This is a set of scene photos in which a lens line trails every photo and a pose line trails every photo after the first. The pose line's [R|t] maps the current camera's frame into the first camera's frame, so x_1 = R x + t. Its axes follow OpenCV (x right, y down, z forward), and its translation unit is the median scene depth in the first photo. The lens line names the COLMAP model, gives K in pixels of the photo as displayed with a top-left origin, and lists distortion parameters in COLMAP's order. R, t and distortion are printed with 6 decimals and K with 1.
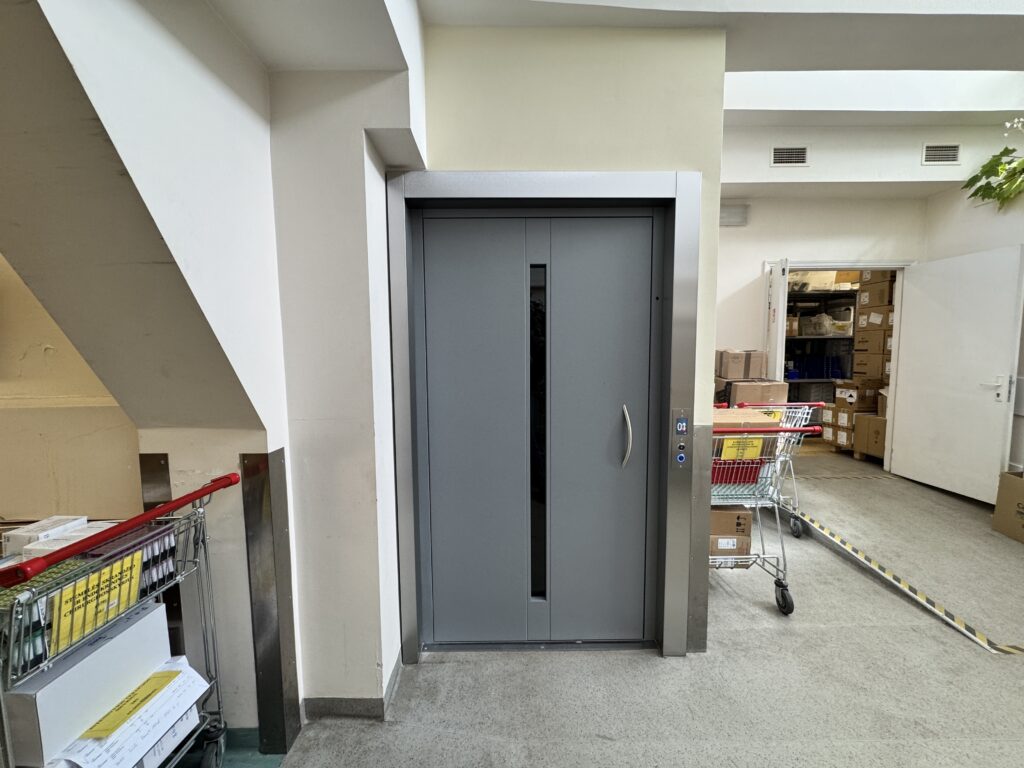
lens RADIAL K [[408.5, 0, 511.8], [0, 408.5, 384.8], [0, 0, 1]] dist [-0.004968, 0.000804]
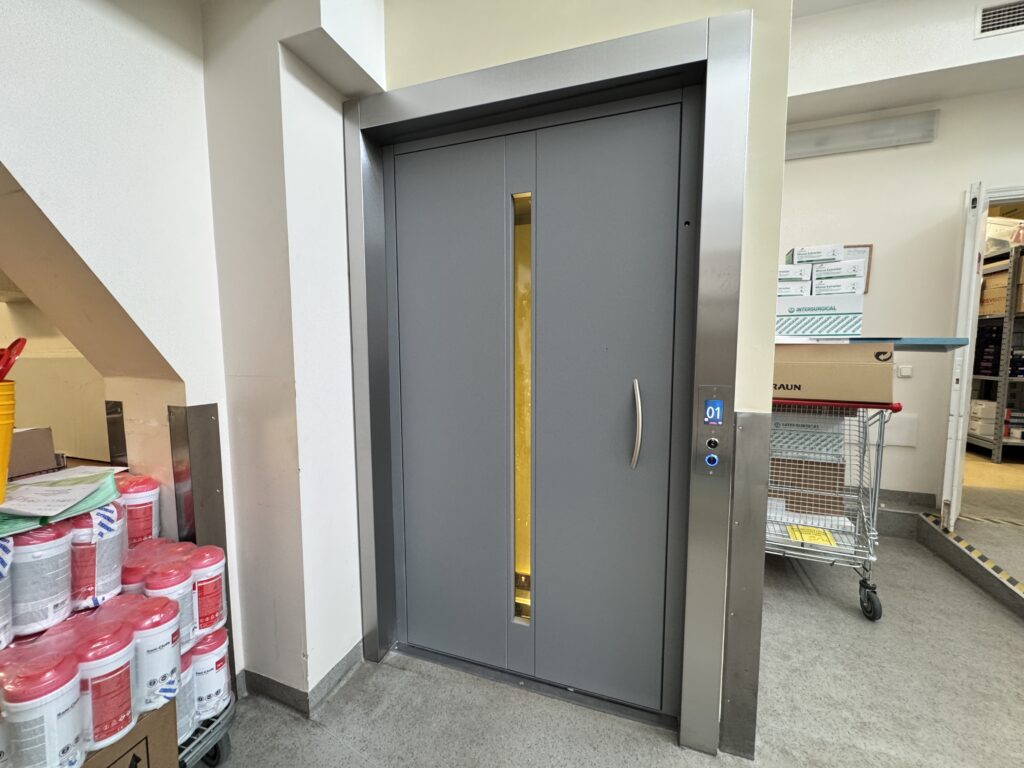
lens RADIAL K [[408.5, 0, 511.3], [0, 408.5, 384.4], [0, 0, 1]] dist [-0.004968, 0.000804]
pose [[0.941998, 0.035594, -0.333726, 0.295056], [-0.033674, 0.999366, 0.011538, 0.054345], [0.333925, 0.000369, 0.942600, 0.242625]]
